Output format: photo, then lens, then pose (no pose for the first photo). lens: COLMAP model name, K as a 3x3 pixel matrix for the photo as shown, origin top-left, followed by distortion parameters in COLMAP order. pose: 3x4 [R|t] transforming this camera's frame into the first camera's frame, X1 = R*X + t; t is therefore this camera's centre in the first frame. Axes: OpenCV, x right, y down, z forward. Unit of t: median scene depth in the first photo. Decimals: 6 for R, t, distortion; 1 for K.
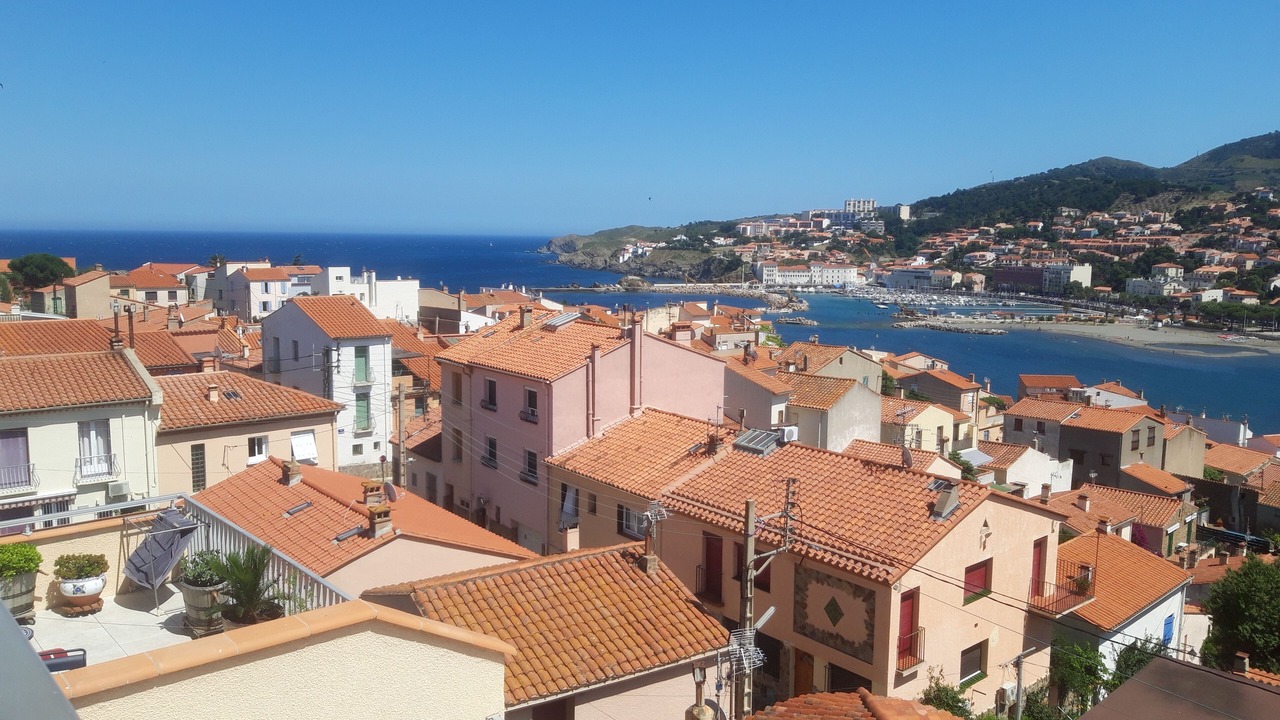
lens RADIAL K [[973.7, 0, 653.7], [0, 973.7, 364.5], [0, 0, 1]] dist [0.075474, -0.144922]
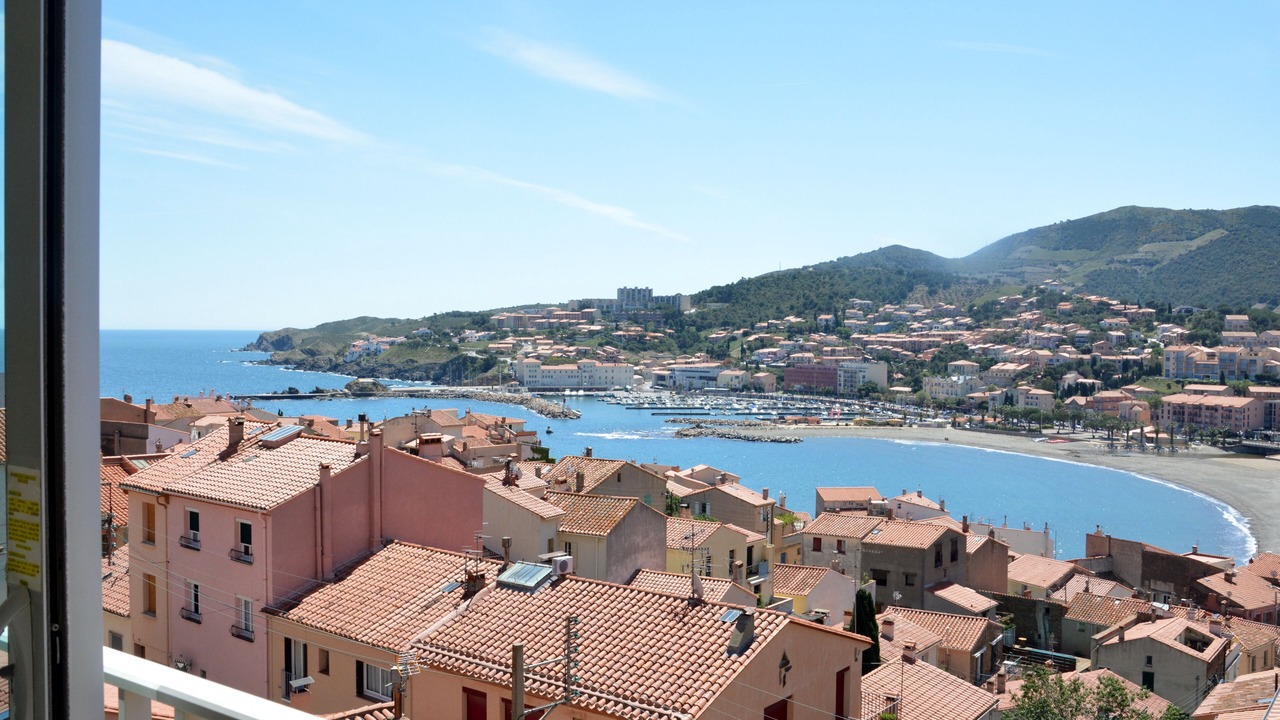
lens RADIAL K [[1181.7, 0, 644.5], [0, 1181.7, 386.7], [0, 0, 1]] dist [-0.131948, 0.156223]
pose [[0.977253, -0.009288, 0.211874, -0.004186], [0.026614, 0.996514, -0.079069, -0.000564], [-0.210401, 0.082909, 0.974093, -0.014342]]
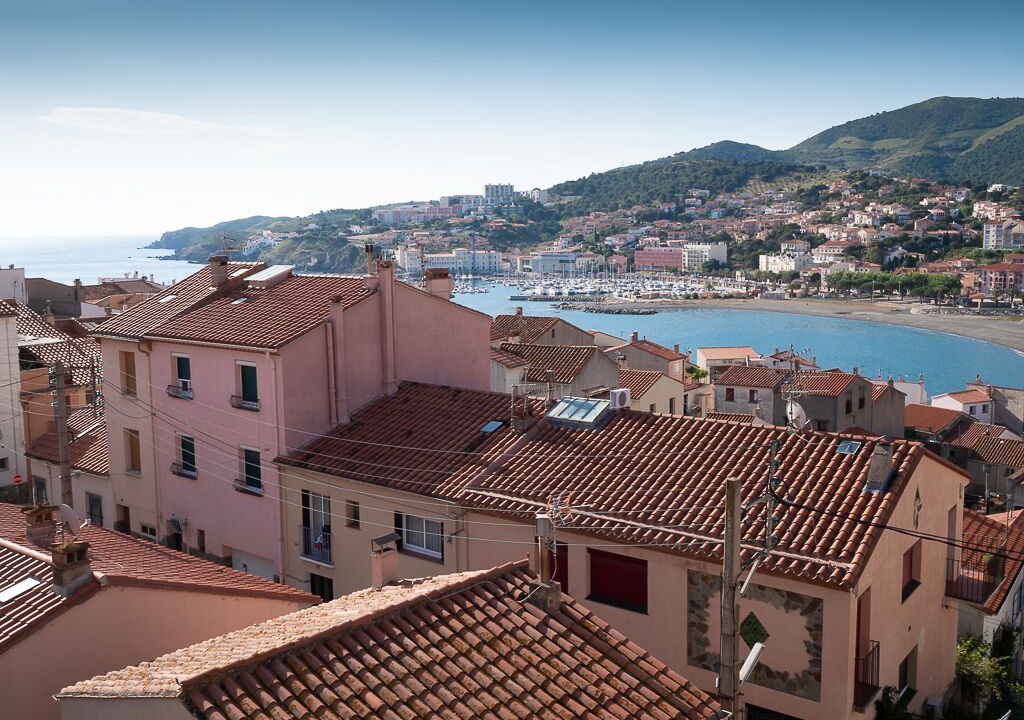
lens RADIAL K [[1013.0, 0, 512.0], [0, 1013.0, 360.0], [0, 0, 1]] dist [0.056105, -0.019420]
pose [[0.974432, -0.050986, 0.218820, -0.078227], [0.051069, 0.998681, 0.005279, 0.022616], [-0.218800, 0.006031, 0.975751, 0.173594]]
